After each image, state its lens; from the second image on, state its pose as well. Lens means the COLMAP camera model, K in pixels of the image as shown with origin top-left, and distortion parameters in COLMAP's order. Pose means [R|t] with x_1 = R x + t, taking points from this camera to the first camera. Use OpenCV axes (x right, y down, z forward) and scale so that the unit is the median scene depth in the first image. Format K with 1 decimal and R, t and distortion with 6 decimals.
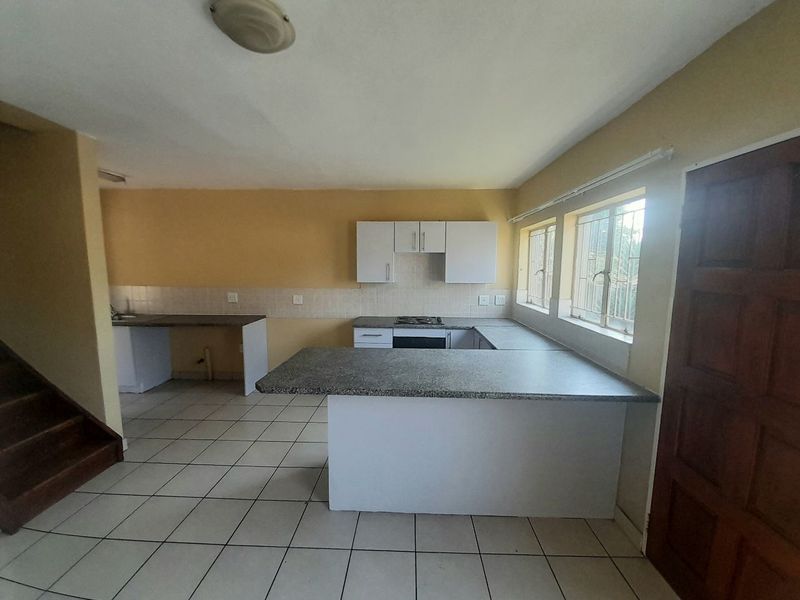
lens RADIAL K [[326.0, 0, 402.2], [0, 326.0, 304.0], [0, 0, 1]] dist [-0.015796, -0.000154]
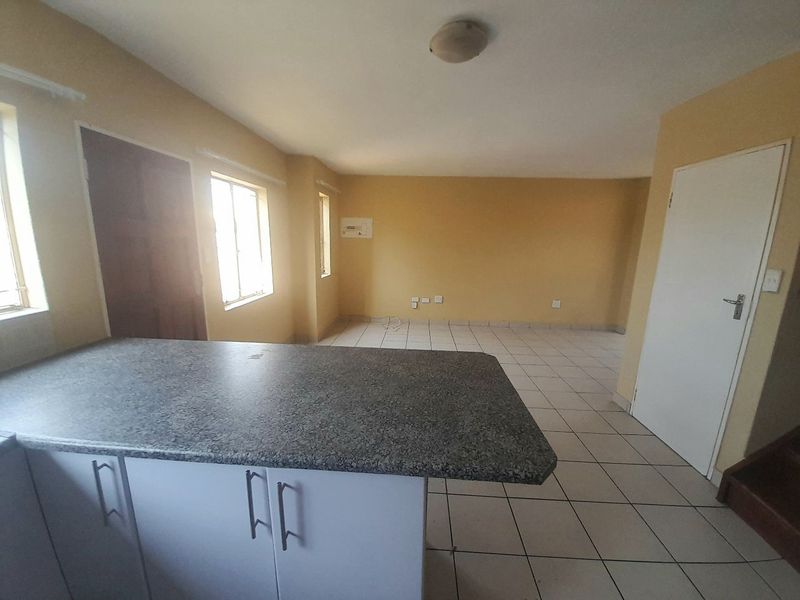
lens RADIAL K [[326.0, 0, 402.2], [0, 326.0, 304.0], [0, 0, 1]] dist [-0.015796, -0.000154]
pose [[-0.999049, -0.036156, 0.024369, -0.194213], [-0.026551, 0.947801, 0.317754, -0.172076], [-0.034586, 0.316804, -0.947860, 1.731342]]
